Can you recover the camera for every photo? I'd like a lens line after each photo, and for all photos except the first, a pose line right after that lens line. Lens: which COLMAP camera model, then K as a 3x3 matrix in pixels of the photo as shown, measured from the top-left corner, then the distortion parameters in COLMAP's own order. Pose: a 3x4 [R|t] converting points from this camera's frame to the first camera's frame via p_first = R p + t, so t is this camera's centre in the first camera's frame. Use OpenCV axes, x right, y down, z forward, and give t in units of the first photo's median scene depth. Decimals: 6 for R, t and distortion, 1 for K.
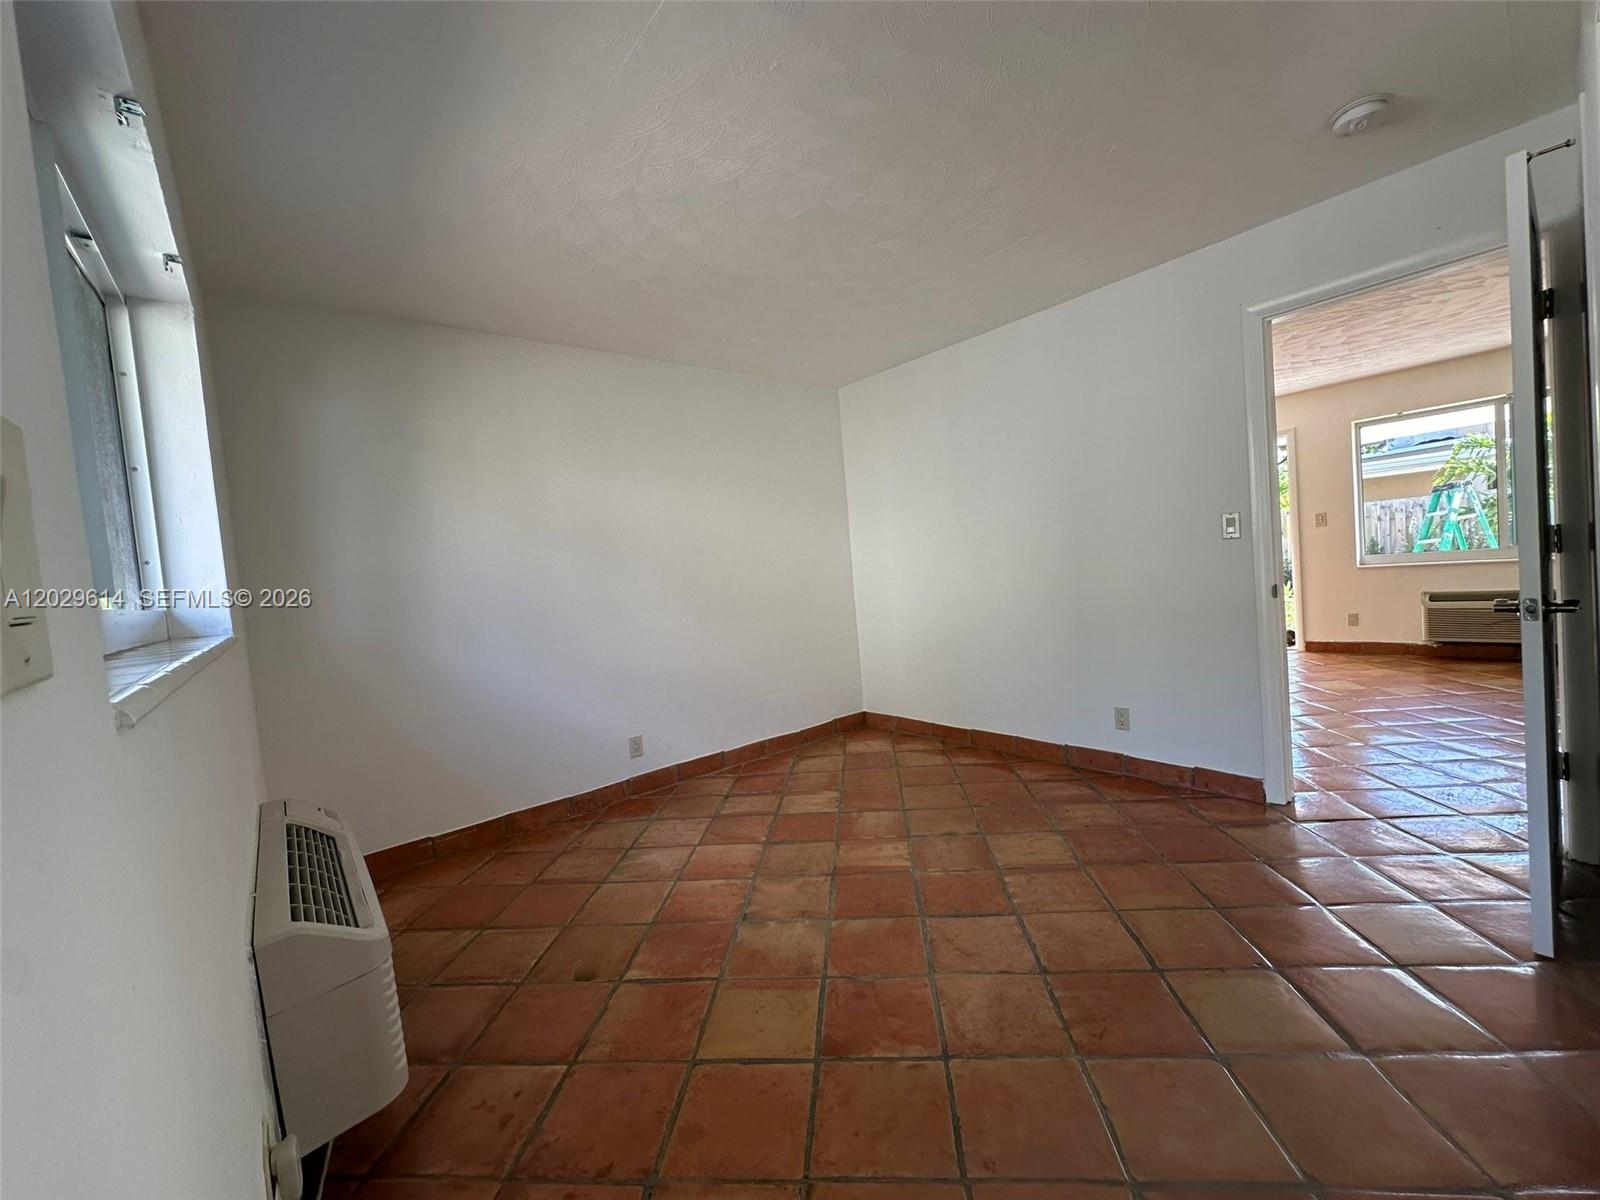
lens RADIAL K [[639.1, 0, 802.0], [0, 639.1, 599.0], [0, 0, 1]] dist [0.000094, -0.000008]
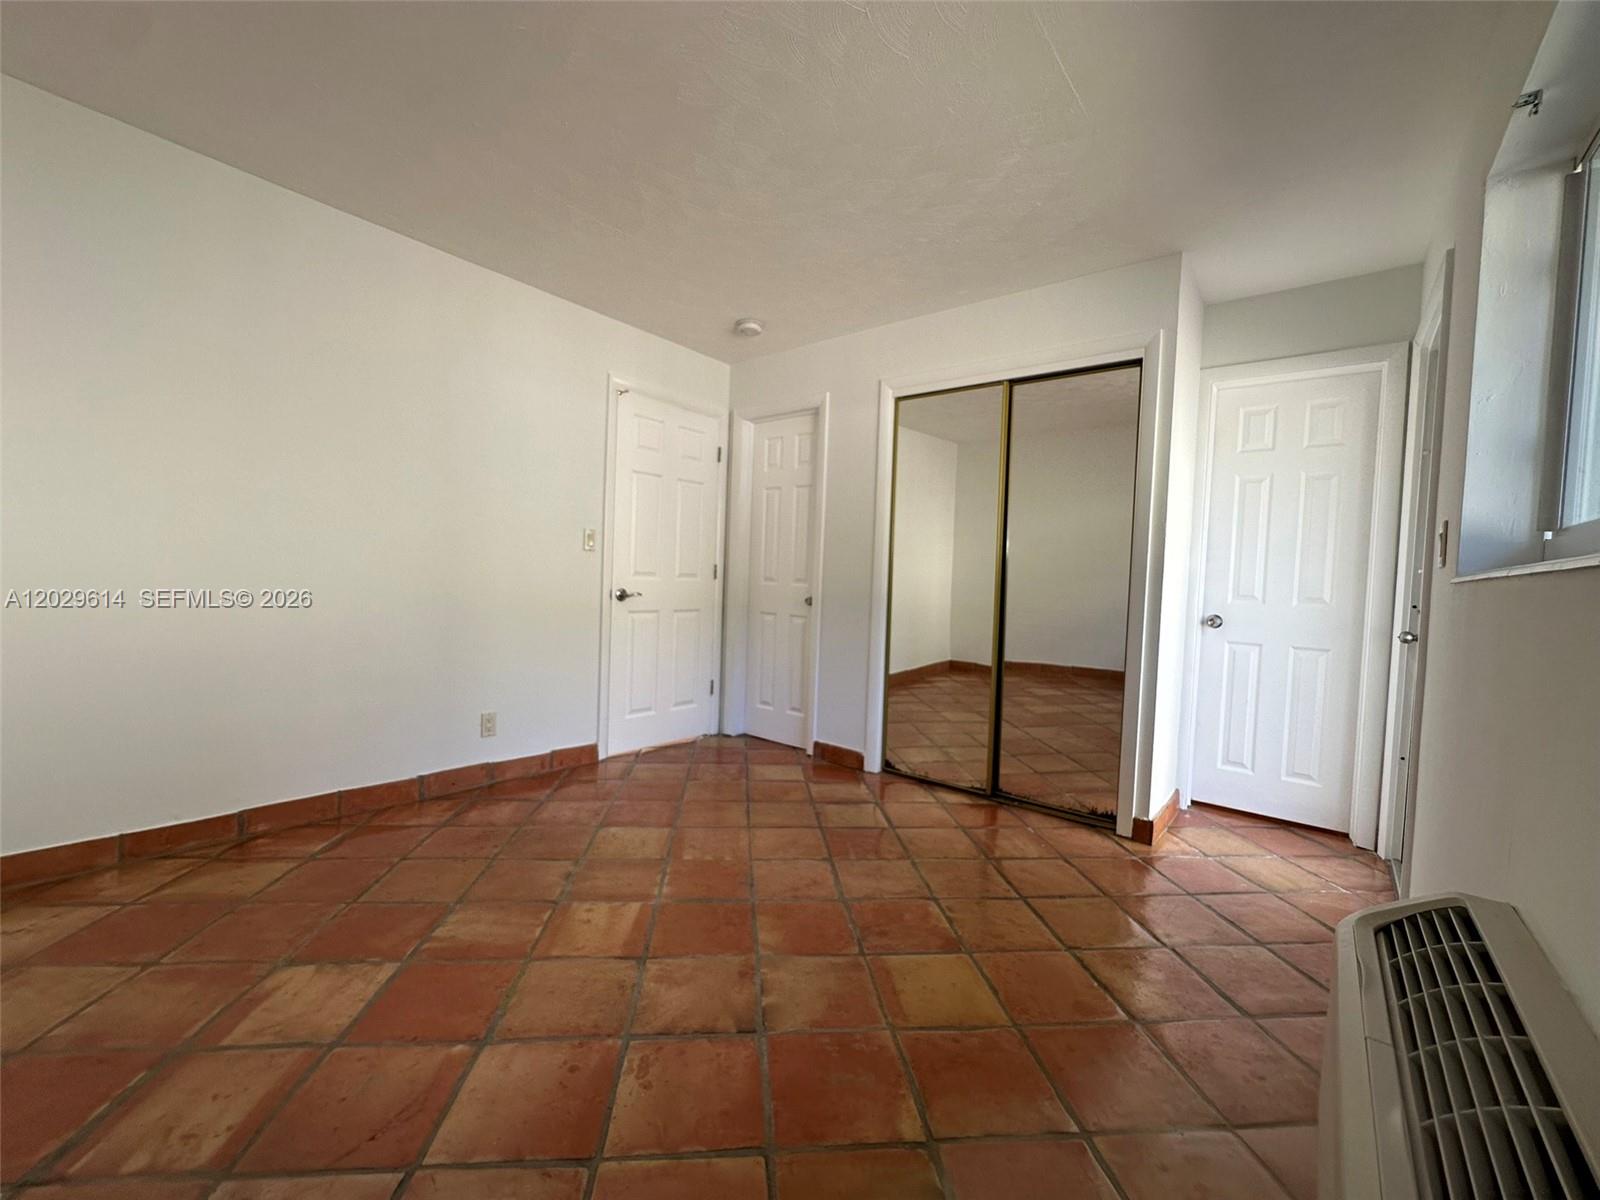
lens RADIAL K [[643.5, 0, 802.0], [0, 643.5, 599.7], [0, 0, 1]] dist [-0.003319, 0.000183]
pose [[-0.198545, 0.042416, 0.979174, -0.559719], [0.020415, 0.999025, -0.039137, 0.050961], [-0.979879, 0.012219, -0.199217, 0.767032]]
